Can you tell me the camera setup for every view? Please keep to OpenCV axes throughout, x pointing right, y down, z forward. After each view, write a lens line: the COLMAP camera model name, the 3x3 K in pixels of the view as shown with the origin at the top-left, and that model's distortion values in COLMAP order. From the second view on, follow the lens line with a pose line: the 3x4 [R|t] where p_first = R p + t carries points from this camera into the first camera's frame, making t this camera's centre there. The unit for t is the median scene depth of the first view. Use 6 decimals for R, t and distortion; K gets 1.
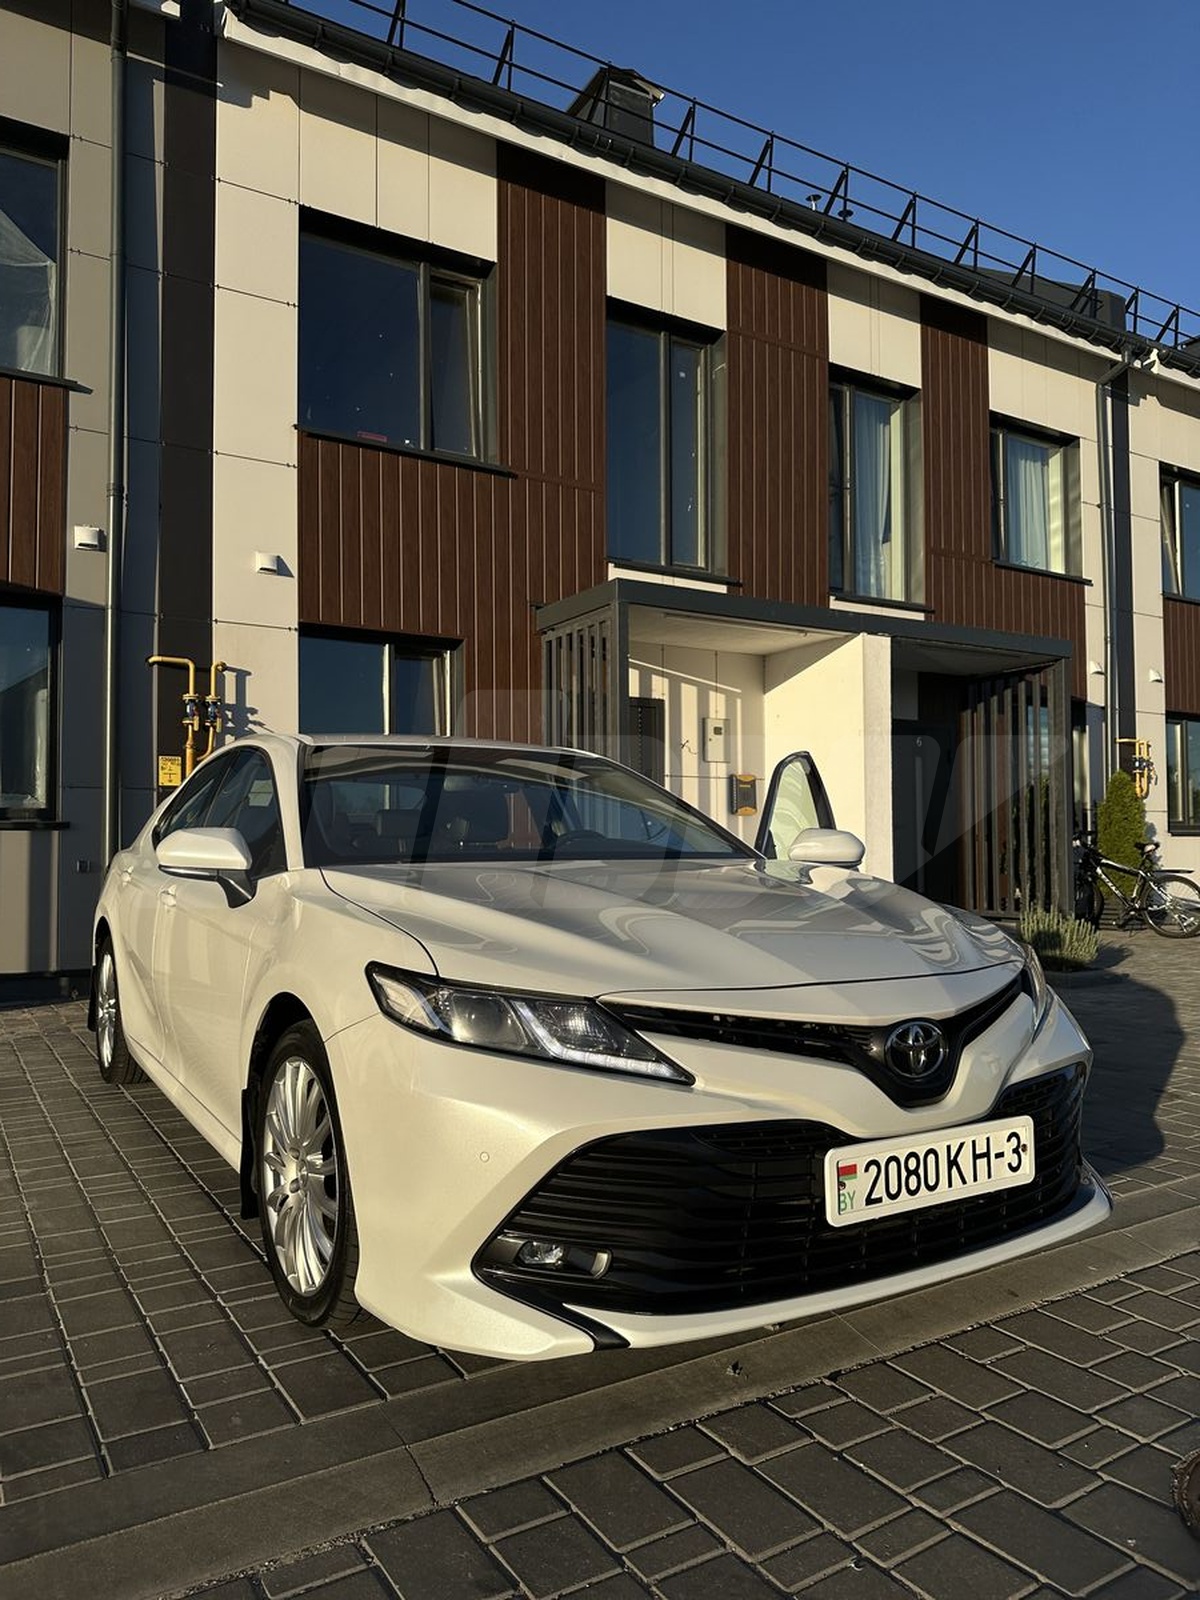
lens RADIAL K [[1130.2, 0, 600.0], [0, 1130.2, 800.0], [0, 0, 1]] dist [0.013462, -0.030821]
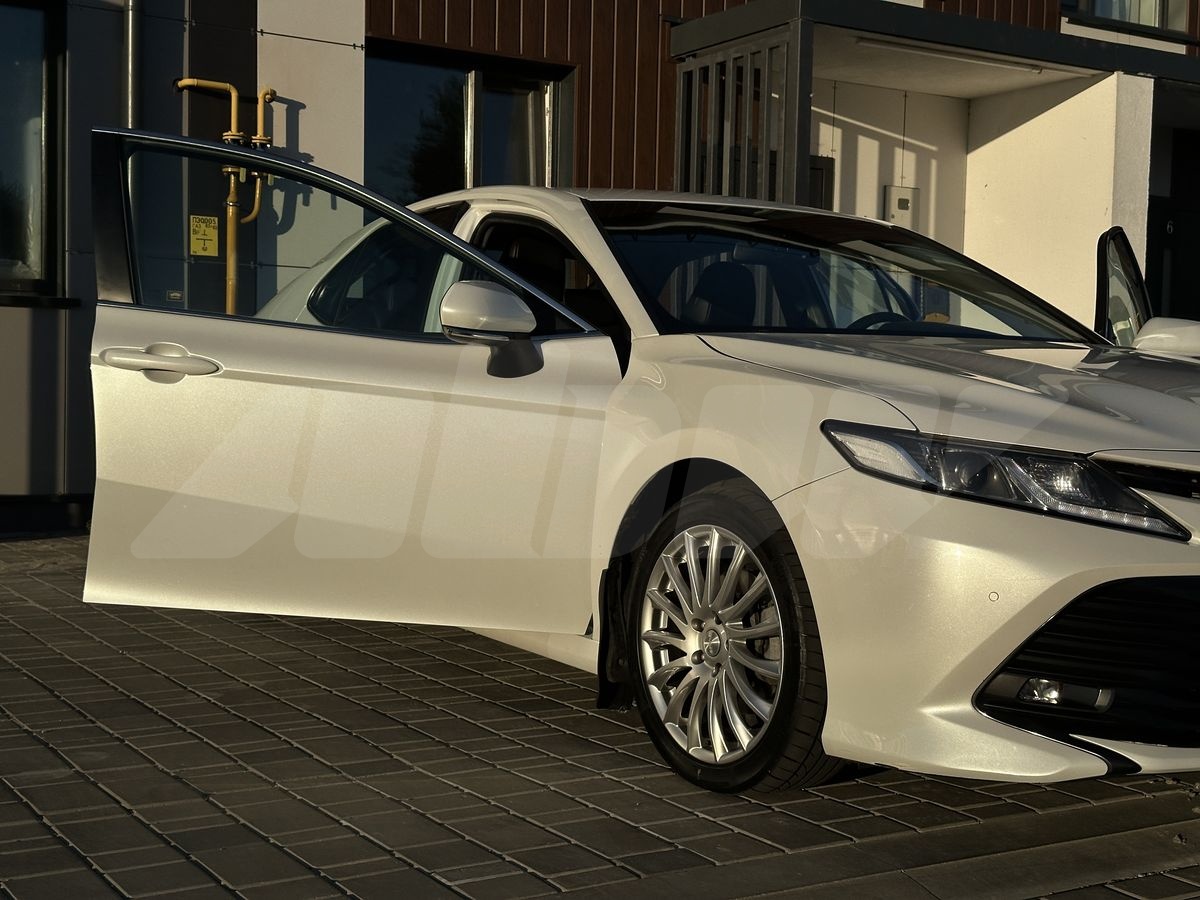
lens RADIAL K [[1700.8, 0, 572.4], [0, 1700.8, 453.3], [0, 0, 1]] dist [0.180051, -0.745498]
pose [[0.999459, 0.030829, -0.011492, -0.114952], [-0.029768, 0.996087, 0.083215, 0.015935], [0.014013, -0.082828, 0.996465, -0.135510]]
